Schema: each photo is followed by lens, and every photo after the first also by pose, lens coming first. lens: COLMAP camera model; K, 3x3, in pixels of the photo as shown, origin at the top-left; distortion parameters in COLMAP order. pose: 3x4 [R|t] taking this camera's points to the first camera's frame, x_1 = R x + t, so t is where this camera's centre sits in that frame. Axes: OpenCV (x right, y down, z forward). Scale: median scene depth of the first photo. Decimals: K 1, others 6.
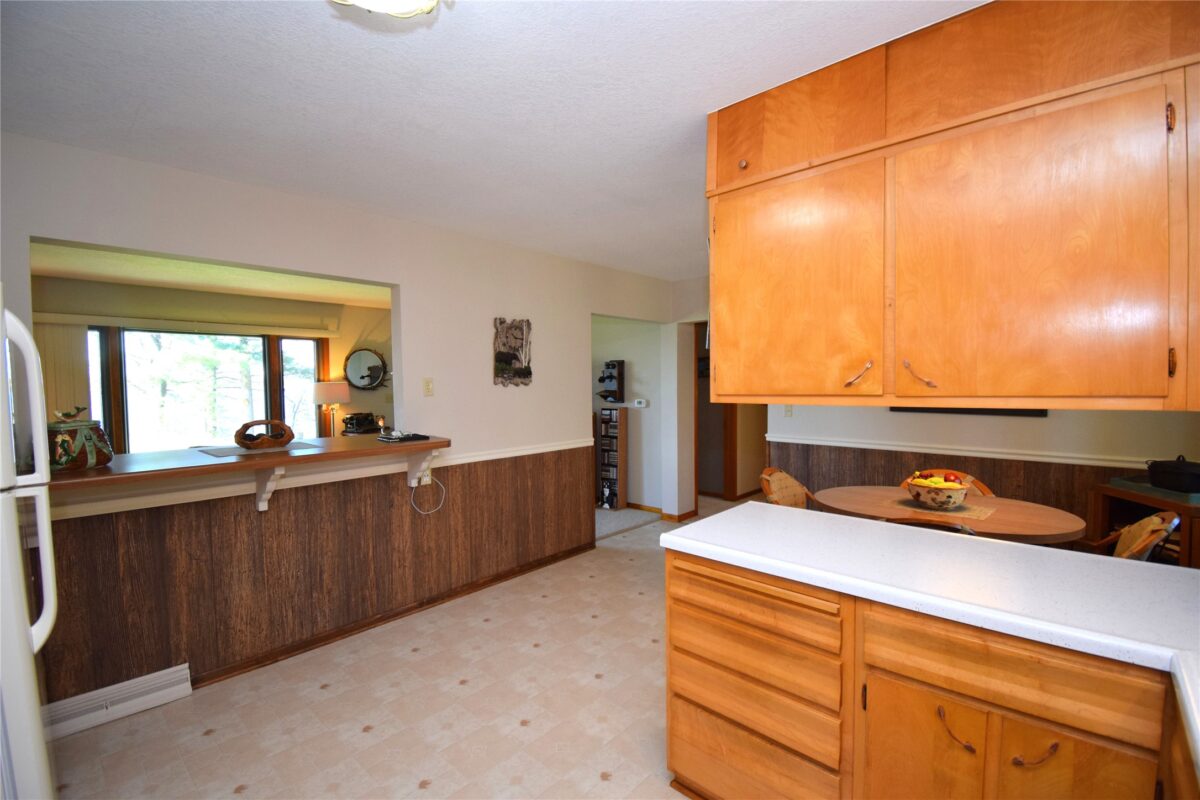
lens RADIAL K [[530.7, 0, 605.0], [0, 530.7, 402.8], [0, 0, 1]] dist [0.019864, -0.022540]
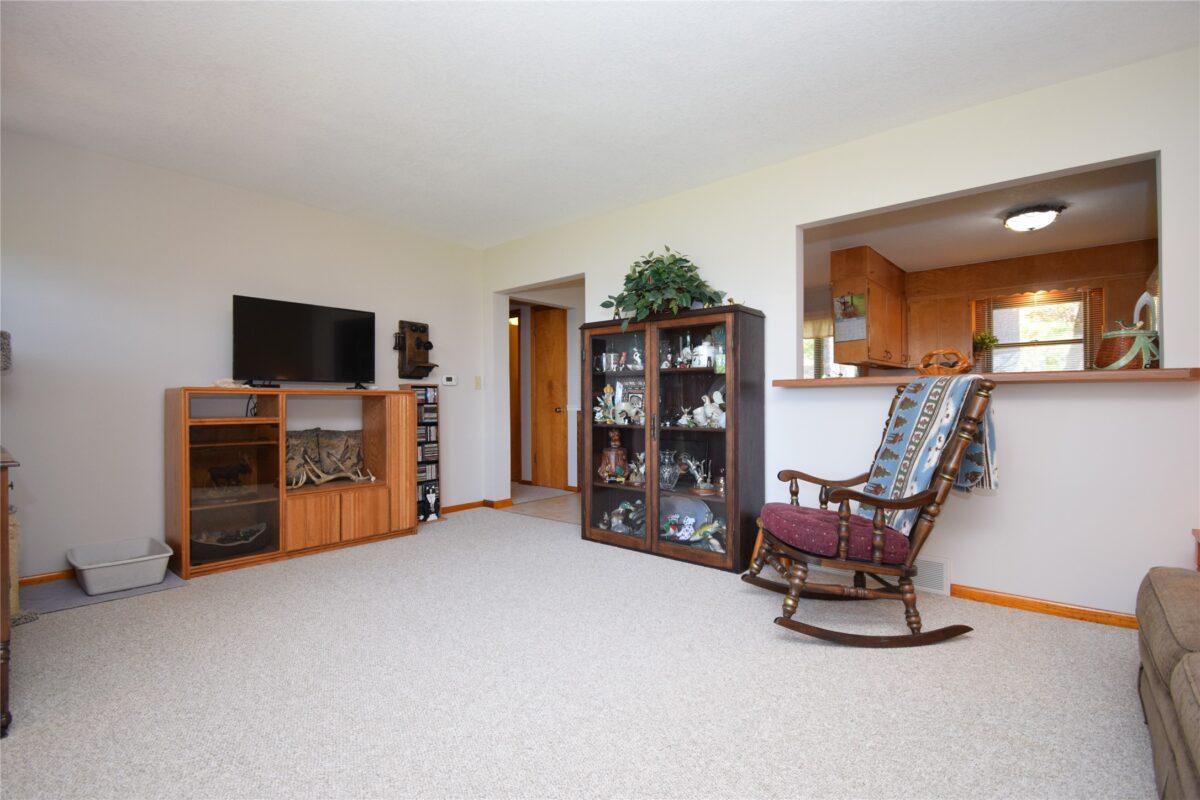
lens RADIAL K [[530.7, 0, 605.0], [0, 530.7, 402.8], [0, 0, 1]] dist [0.019864, -0.022540]
pose [[-0.034099, 0.008207, 0.999385, -0.759233], [0.047529, 0.998848, -0.006581, 0.052248], [-0.998288, 0.047275, -0.034449, 0.792071]]
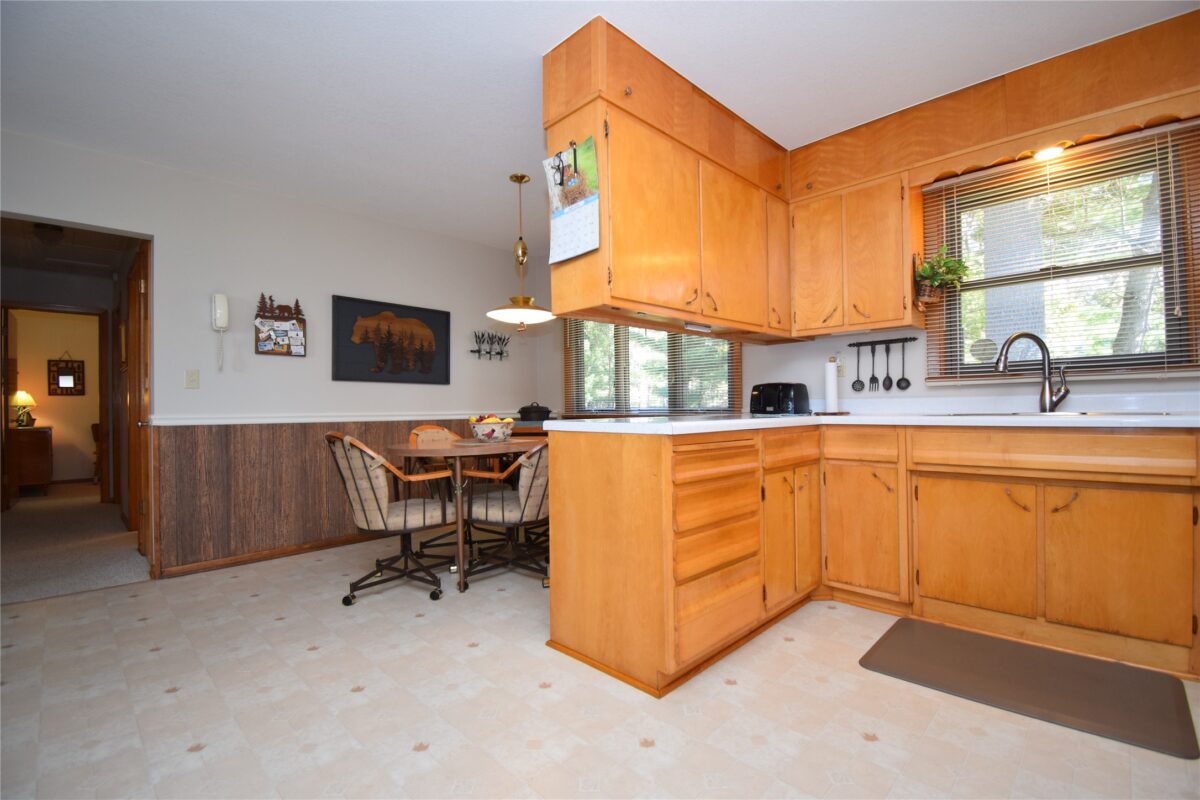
lens RADIAL K [[530.7, 0, 605.0], [0, 530.7, 402.8], [0, 0, 1]] dist [0.019864, -0.022540]
pose [[0.019420, 0.022377, 0.999561, -0.270247], [0.055304, 0.998195, -0.023421, 0.071175], [-0.998281, 0.055735, 0.018147, 0.344036]]
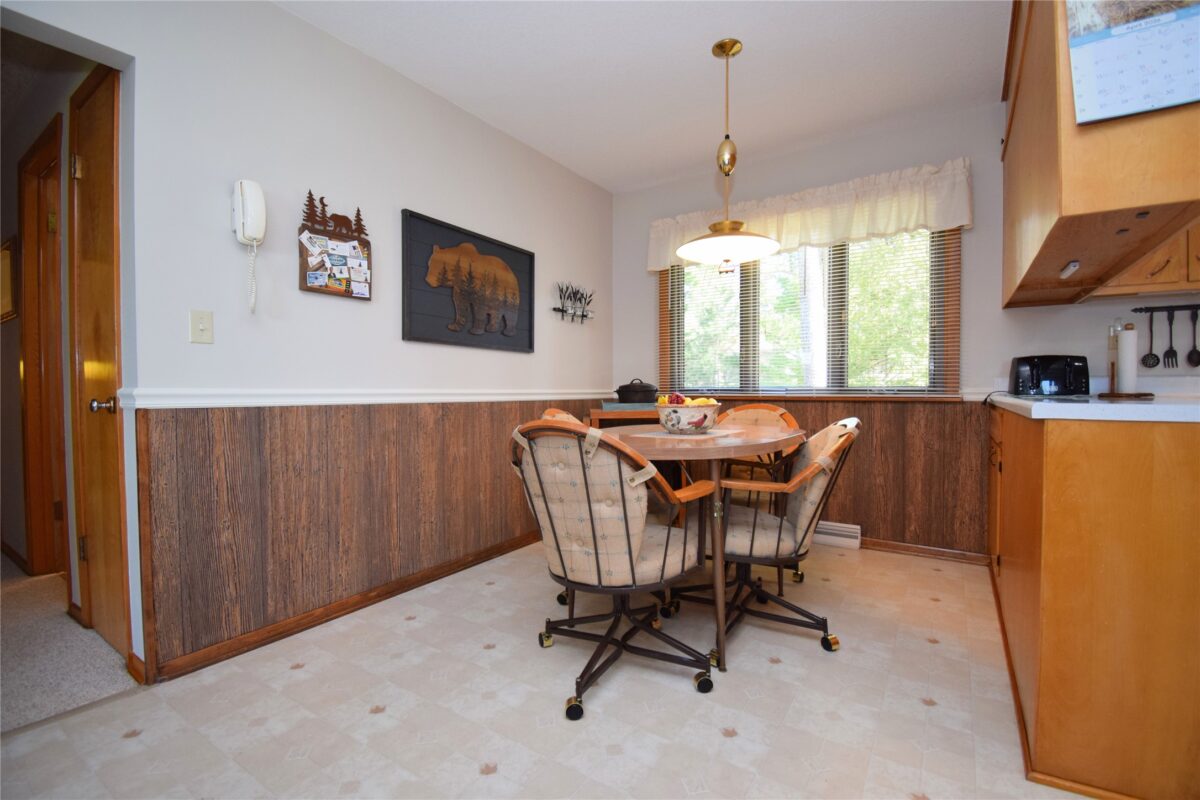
lens RADIAL K [[530.7, 0, 605.0], [0, 530.7, 402.8], [0, 0, 1]] dist [0.019864, -0.022540]
pose [[-0.172739, -0.009939, 0.984918, -0.079498], [0.048073, 0.998672, 0.018509, 0.060605], [-0.983794, 0.050545, -0.172032, 0.600175]]
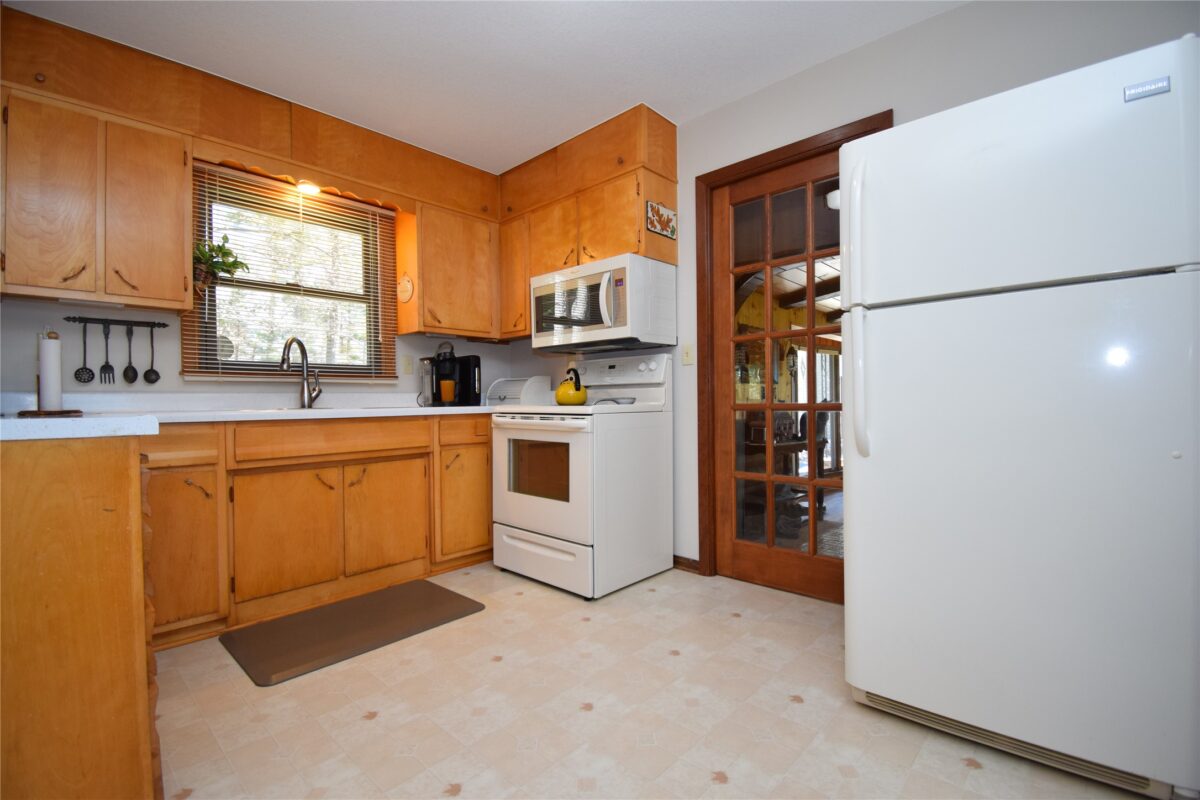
lens RADIAL K [[530.7, 0, 605.0], [0, 530.7, 402.8], [0, 0, 1]] dist [0.019864, -0.022540]
pose [[-0.999650, 0.025781, -0.005941, -0.121209], [0.025508, 0.998787, 0.042122, 0.069510], [0.007020, 0.041956, -0.999095, 0.494625]]
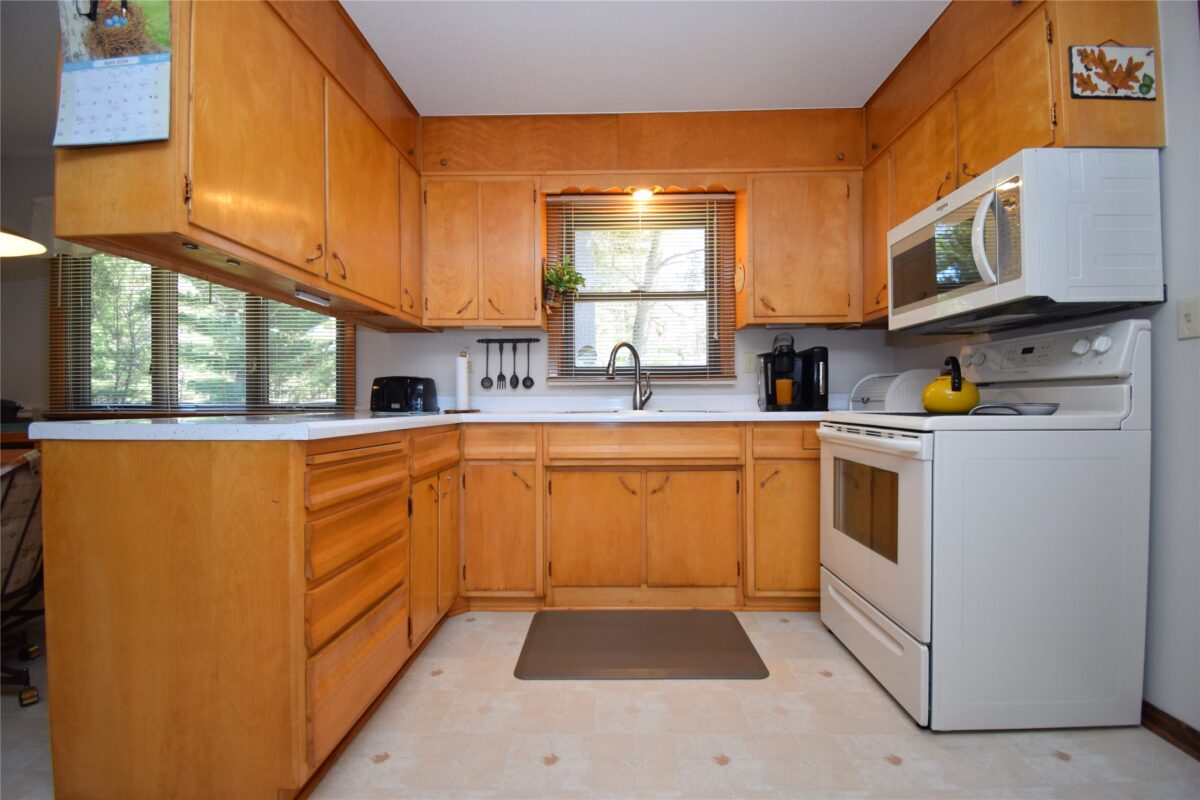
lens RADIAL K [[535.8, 0, 605.2], [0, 535.8, 404.1], [0, 0, 1]] dist [0.020391, -0.025024]
pose [[-0.669717, 0.014230, 0.742480, -0.202000], [0.042865, 0.998890, 0.019520, 0.070992], [-0.741378, 0.044899, -0.669583, 0.366340]]
